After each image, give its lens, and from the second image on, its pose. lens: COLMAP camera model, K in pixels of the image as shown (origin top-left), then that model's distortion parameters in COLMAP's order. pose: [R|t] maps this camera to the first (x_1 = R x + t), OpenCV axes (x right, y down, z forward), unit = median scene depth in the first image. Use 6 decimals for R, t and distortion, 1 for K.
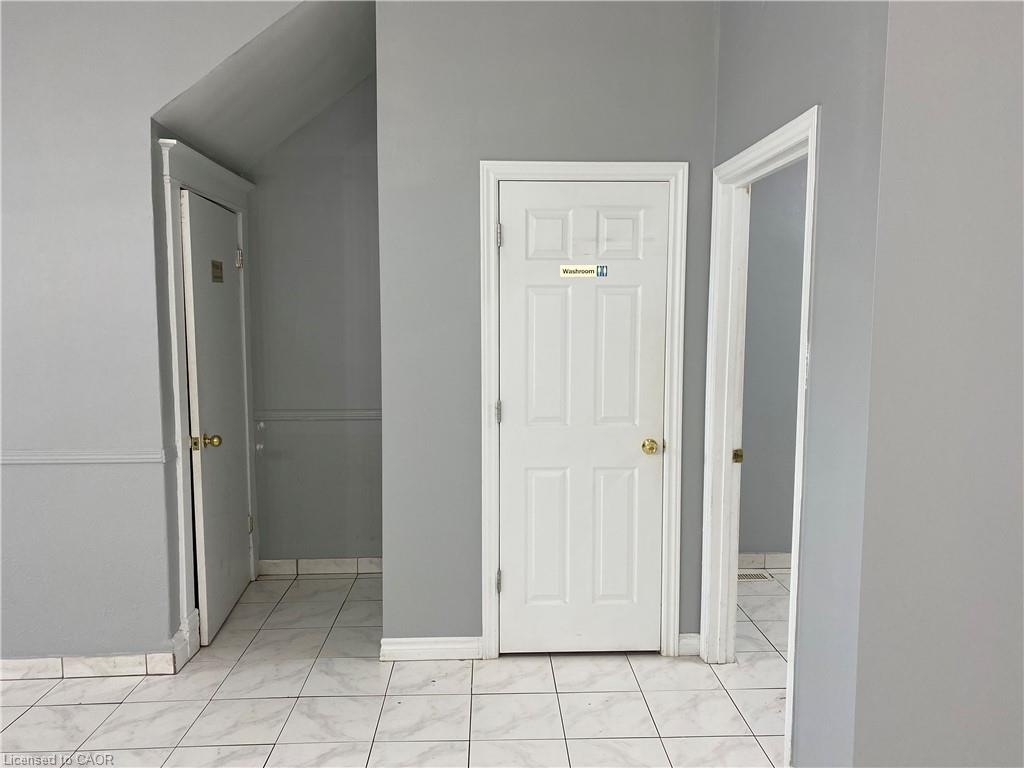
lens RADIAL K [[794.1, 0, 518.0], [0, 794.1, 386.5], [0, 0, 1]] dist [0.091171, -0.094004]
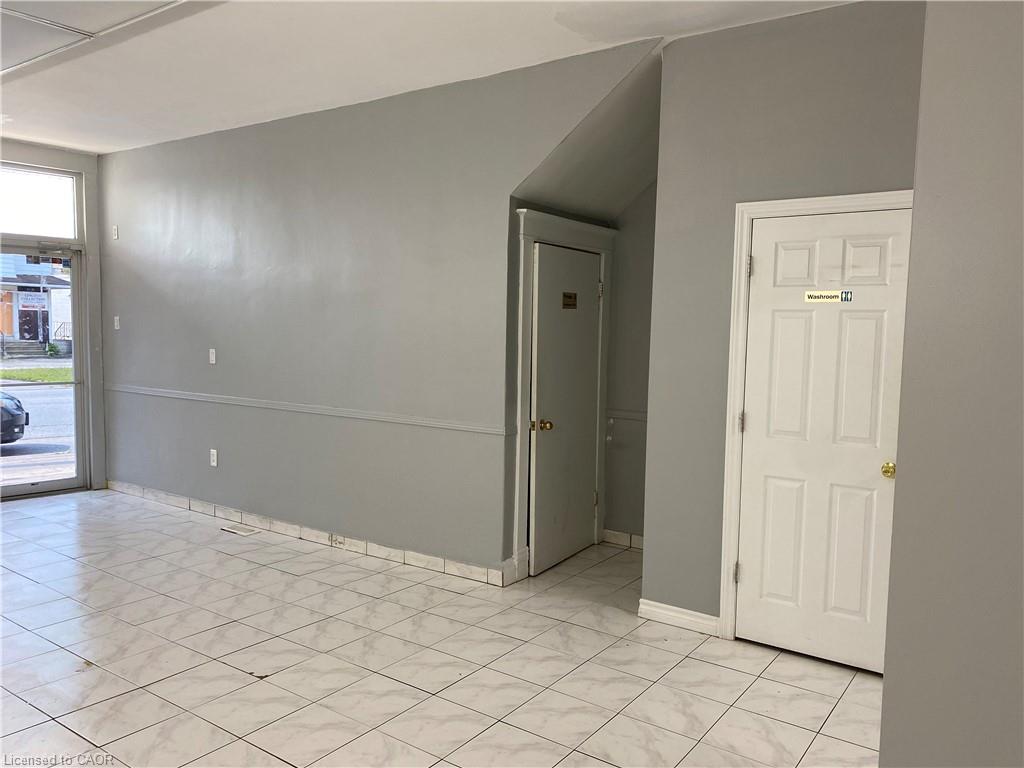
lens RADIAL K [[794.1, 0, 518.0], [0, 794.1, 386.5], [0, 0, 1]] dist [0.091171, -0.094004]
pose [[0.791370, 0.060166, -0.608370, 0.413718], [-0.074846, 0.997194, 0.001260, 0.004313], [0.606739, 0.044537, 0.793653, -0.098275]]
